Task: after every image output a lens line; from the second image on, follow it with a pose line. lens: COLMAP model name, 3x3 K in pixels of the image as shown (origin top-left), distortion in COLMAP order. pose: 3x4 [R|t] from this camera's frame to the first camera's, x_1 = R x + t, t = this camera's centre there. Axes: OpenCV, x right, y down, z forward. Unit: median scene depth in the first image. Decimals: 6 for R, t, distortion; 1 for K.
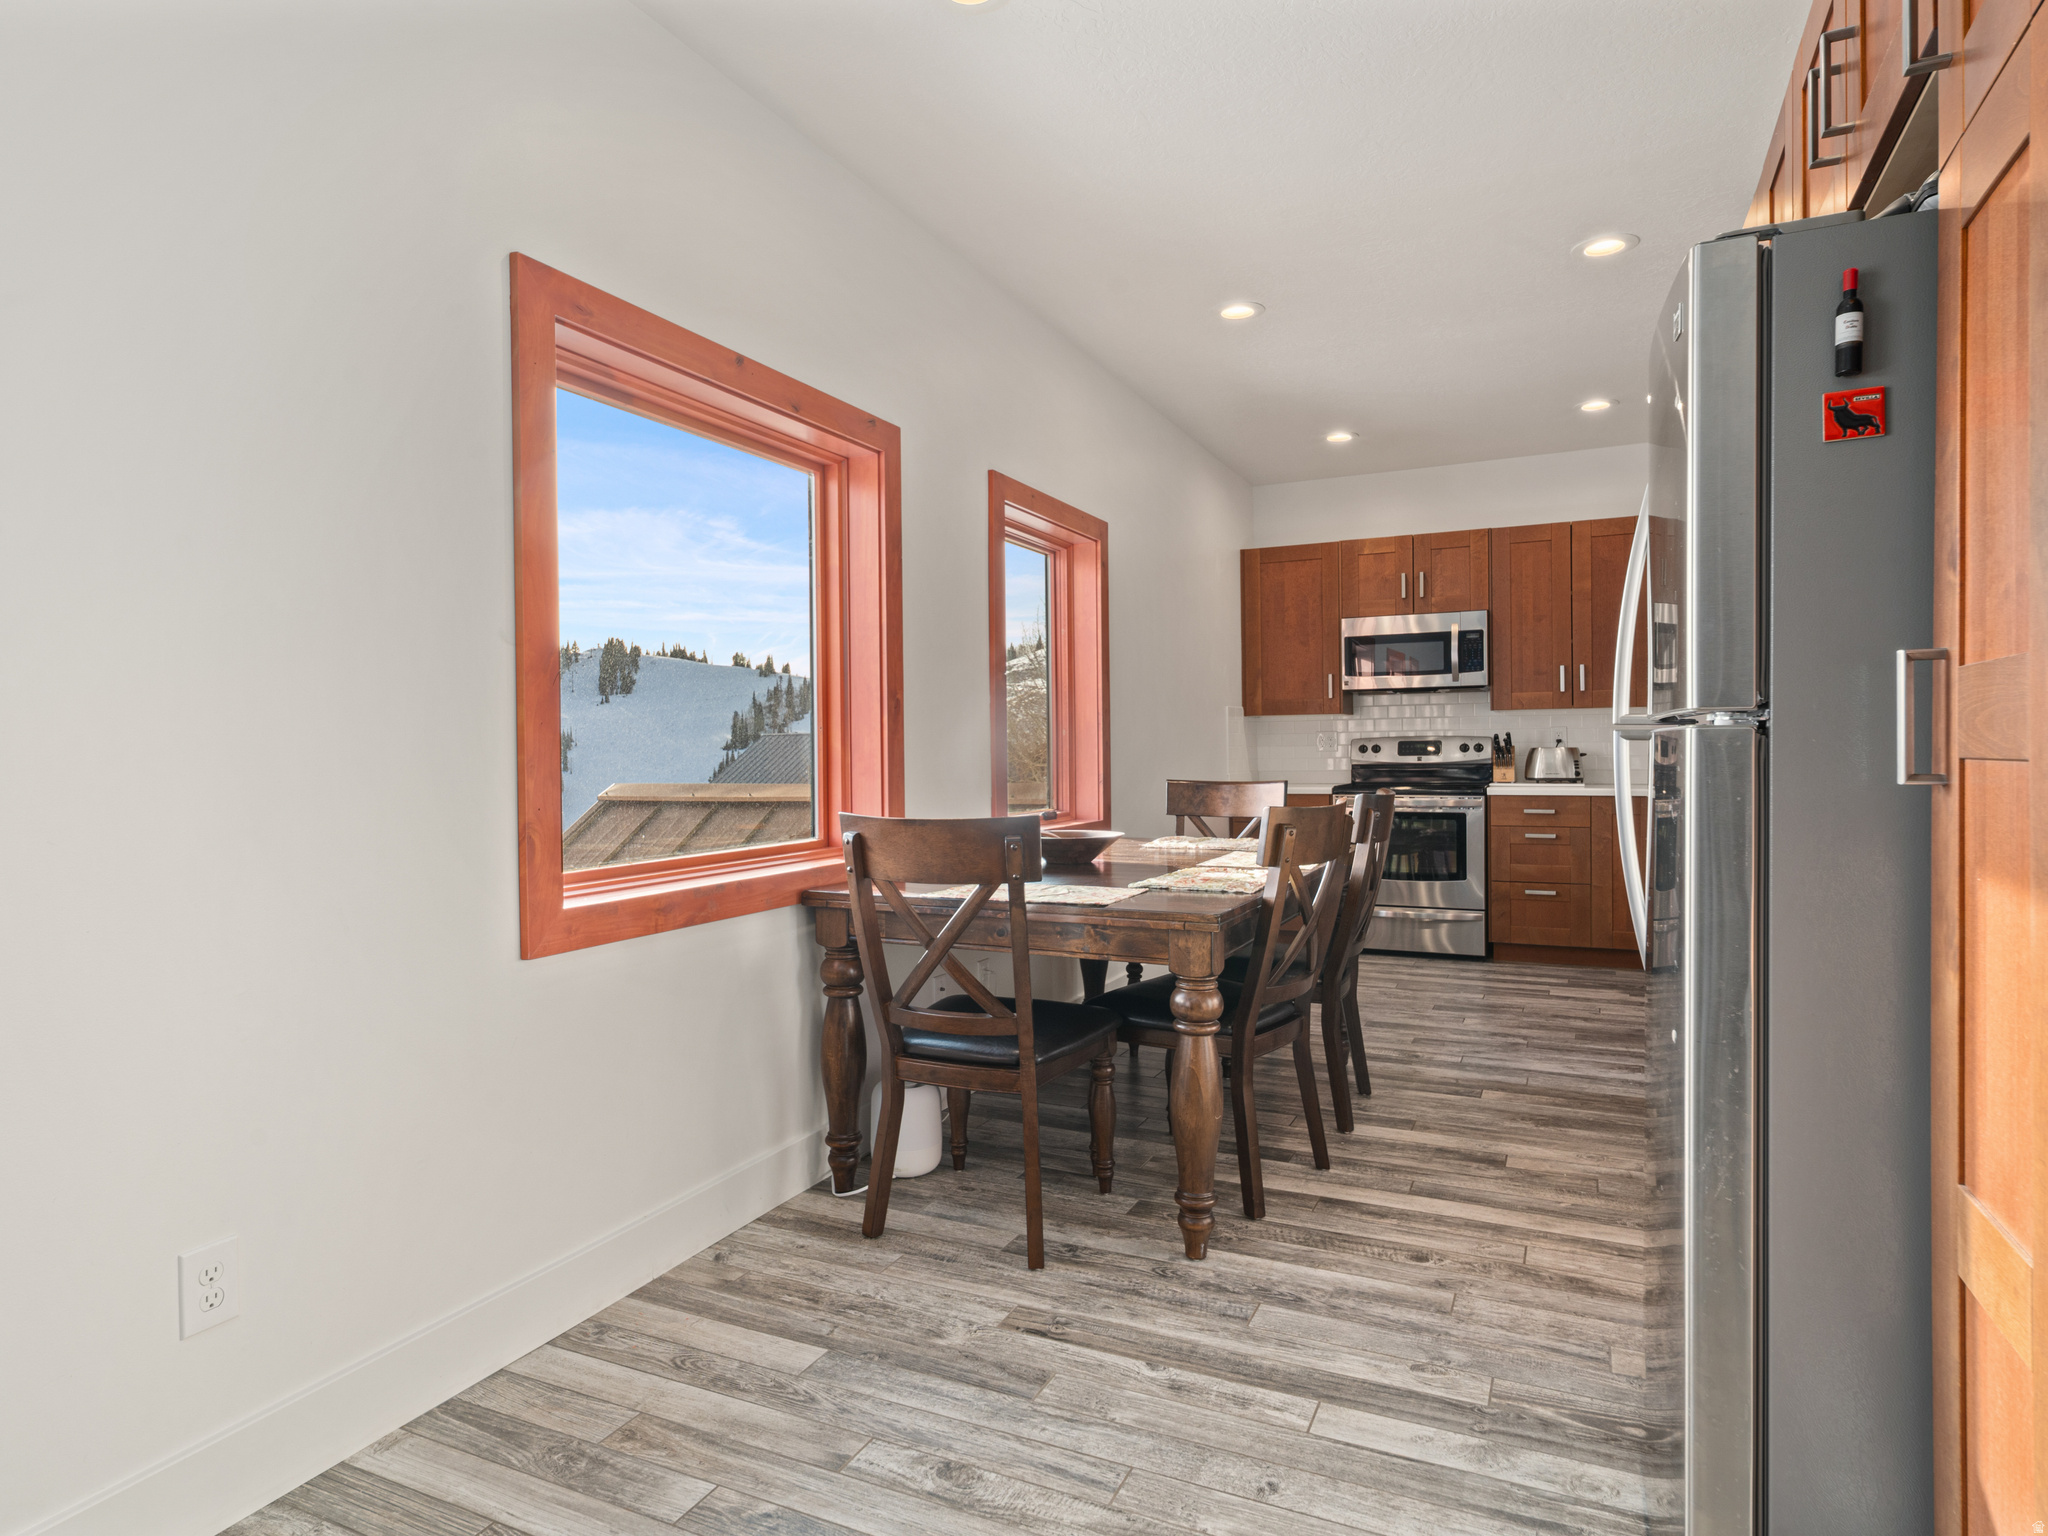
lens RADIAL K [[1142.8, 0, 968.0], [0, 1142.8, 758.3], [0, 0, 1]] dist [0.010641, -0.002365]
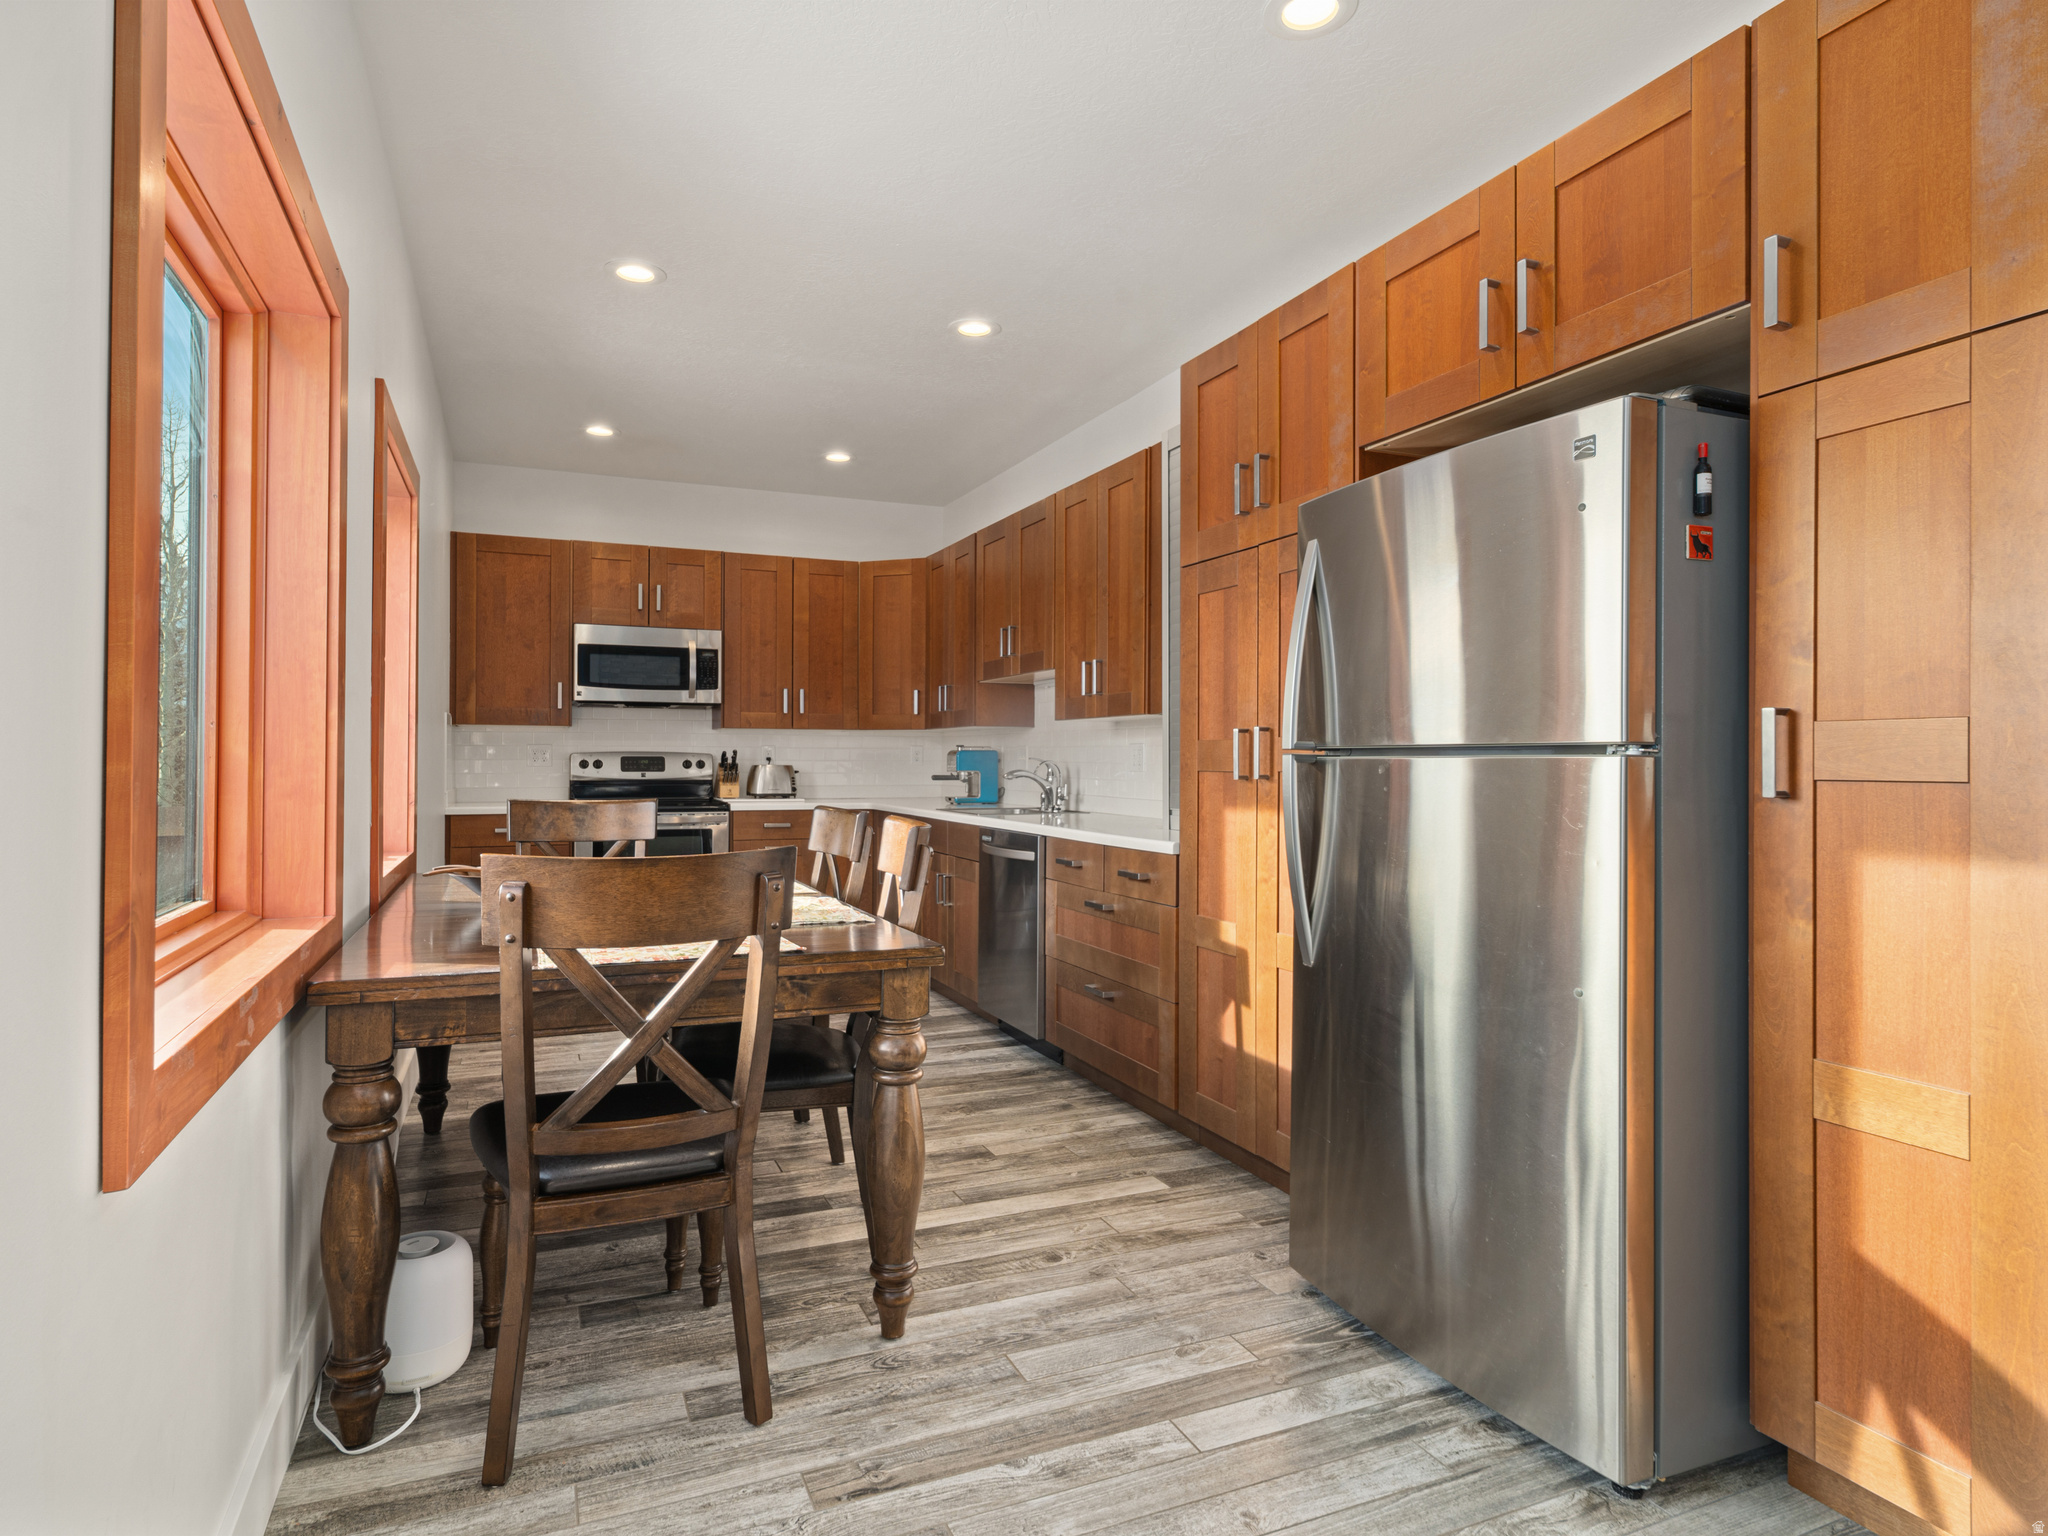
lens RADIAL K [[1142.8, 0, 1000.6], [0, 1142.8, 764.1], [0, 0, 1]] dist [0.010641, -0.002365]
pose [[0.634704, 0.015432, 0.772601, -0.237747], [-0.008710, 0.999880, -0.012816, 0.001301], [-0.772706, 0.001405, 0.634763, 0.202341]]
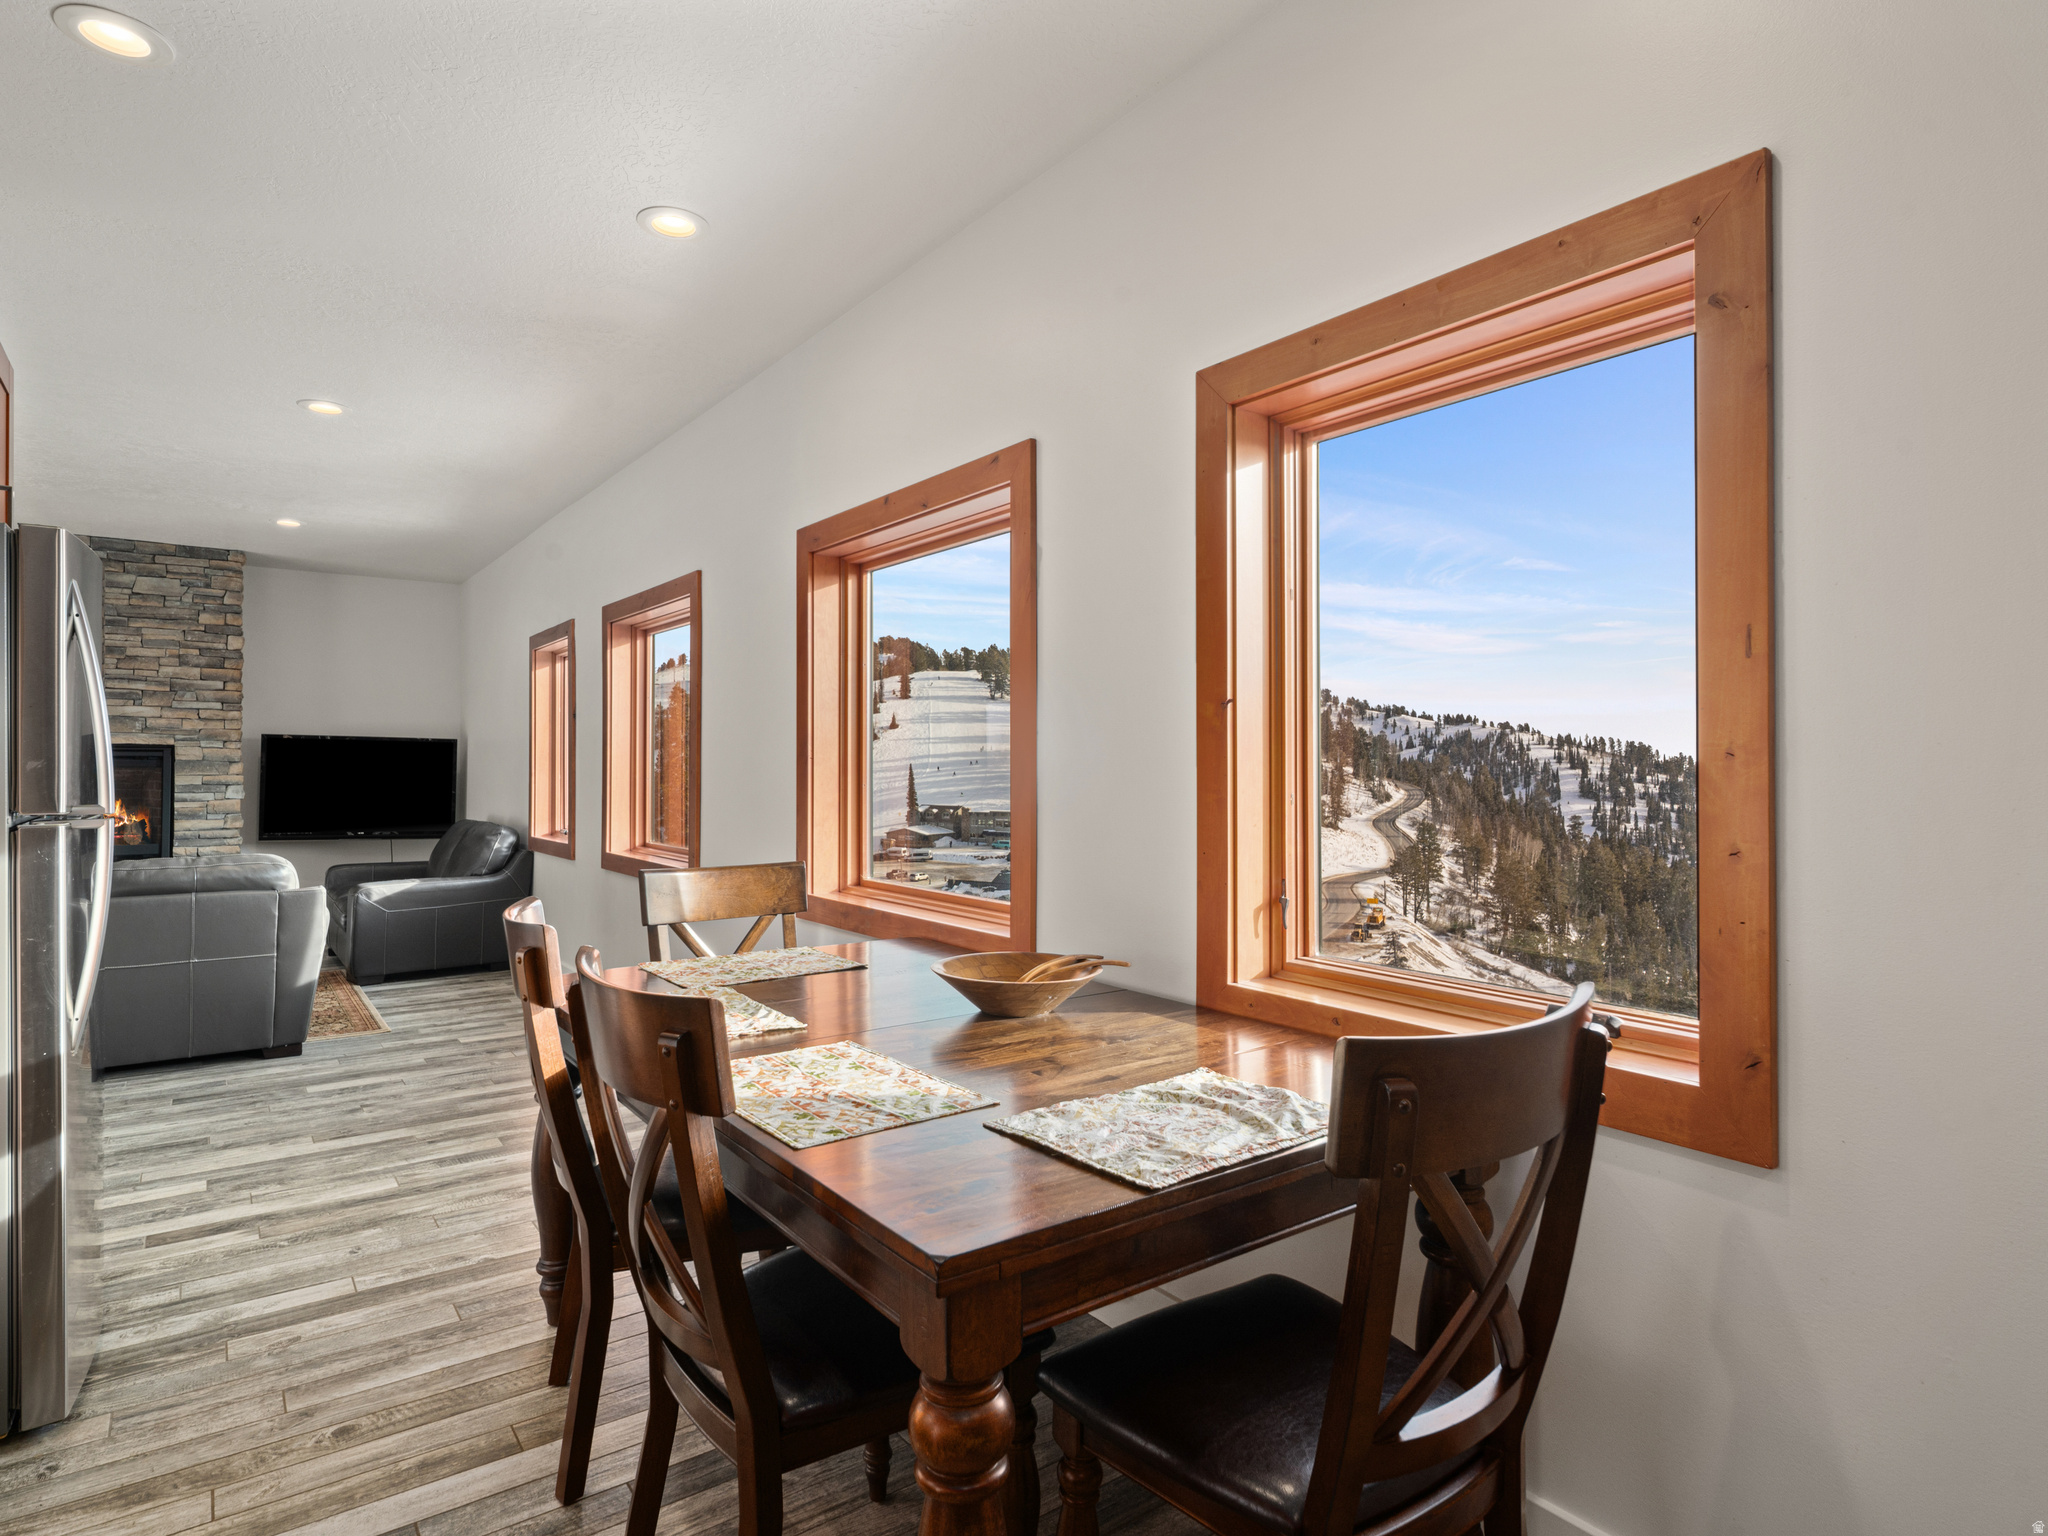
lens RADIAL K [[1142.8, 0, 1022.9], [0, 1142.8, 750.8], [0, 0, 1]] dist [0.010641, -0.002365]
pose [[-0.440135, -0.001423, -0.897931, 0.507311], [-0.001551, 0.999998, -0.000824, -0.041559], [0.897930, 0.001030, -0.440136, 0.985401]]
